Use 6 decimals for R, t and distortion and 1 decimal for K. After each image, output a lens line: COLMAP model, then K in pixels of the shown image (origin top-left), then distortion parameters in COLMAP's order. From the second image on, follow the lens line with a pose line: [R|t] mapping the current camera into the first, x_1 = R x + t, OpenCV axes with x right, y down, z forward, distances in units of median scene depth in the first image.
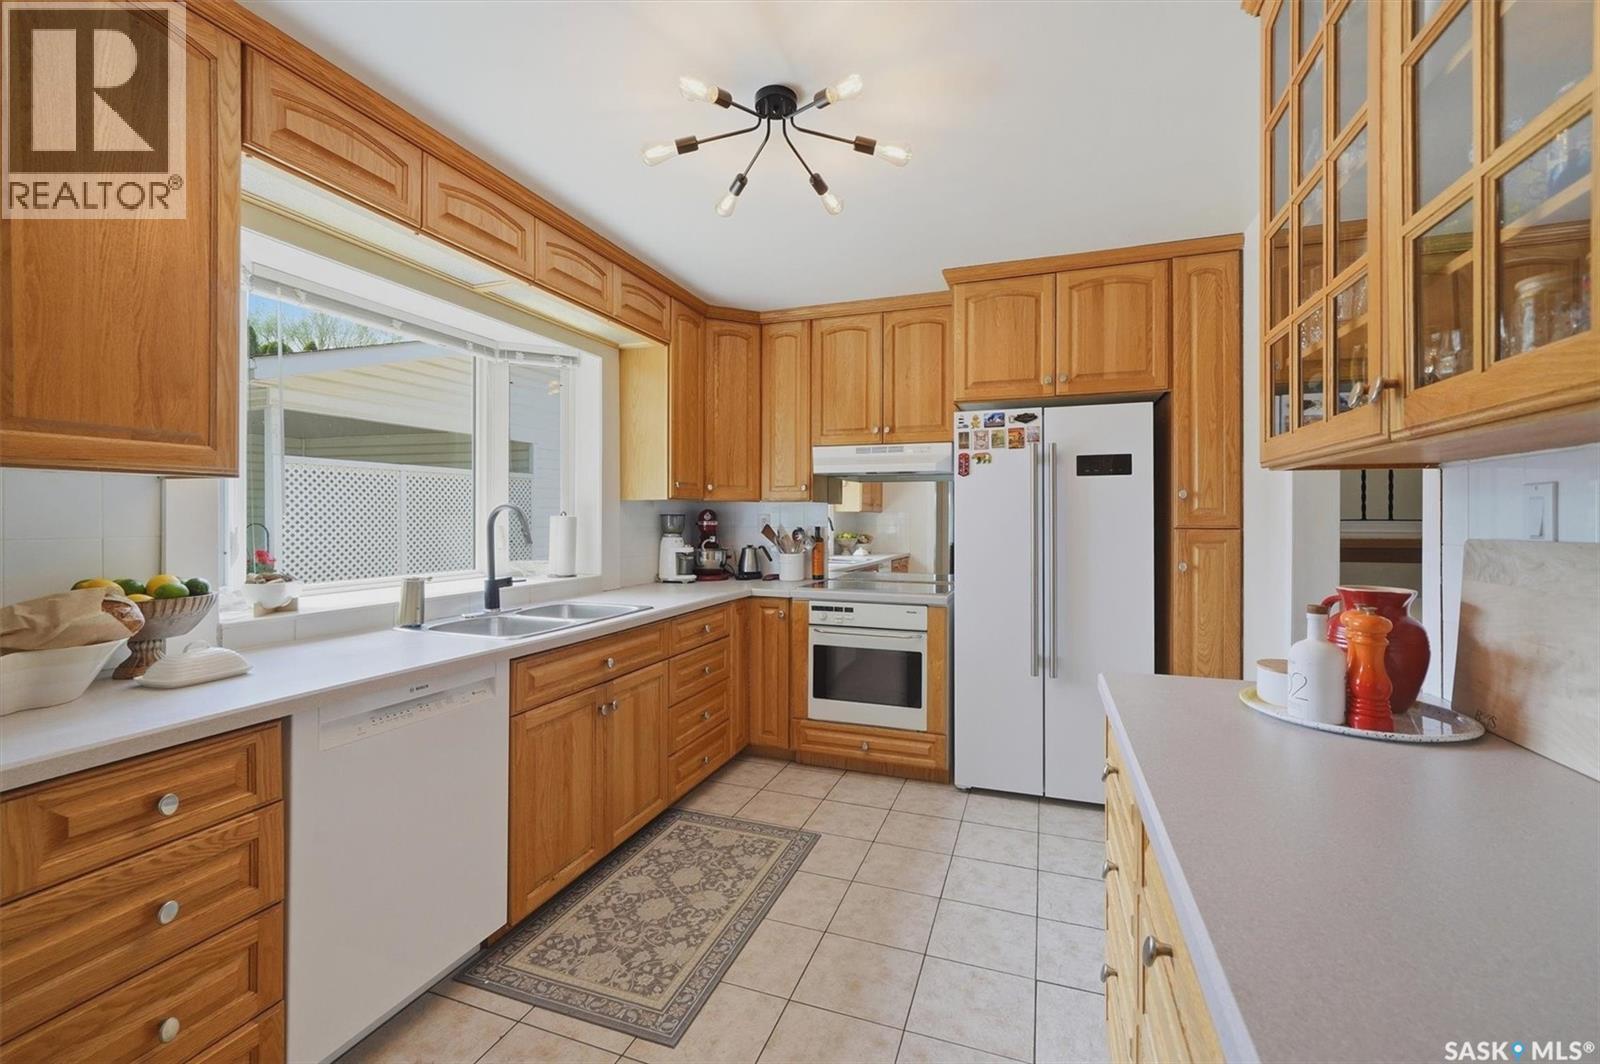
lens RADIAL K [[661.5, 0, 796.8], [0, 661.5, 510.0], [0, 0, 1]] dist [-0.001263, -0.000067]
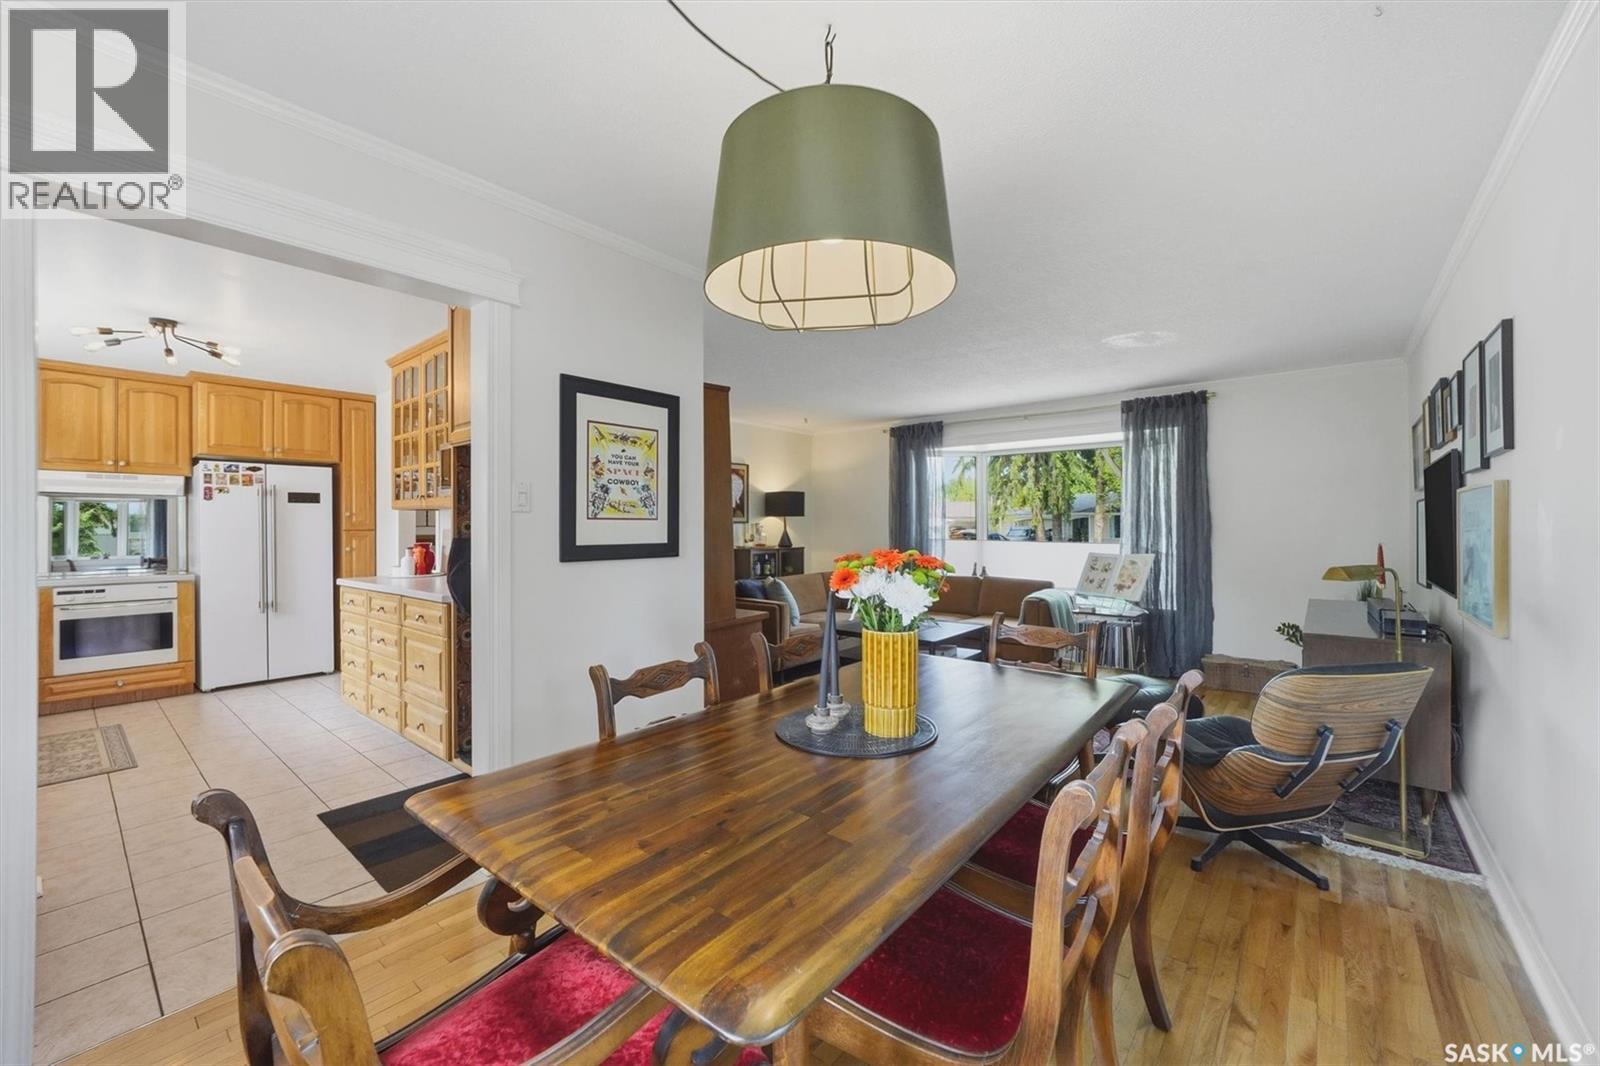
lens RADIAL K [[619.7, 0, 800.0], [0, 619.7, 533.0], [0, 0, 1]] dist [-0.001397, -0.000016]
pose [[0.331200, -0.010804, 0.943499, -0.719949], [-0.004534, 0.999905, 0.013042, 0.003298], [-0.943550, -0.008597, 0.331119, -0.907444]]
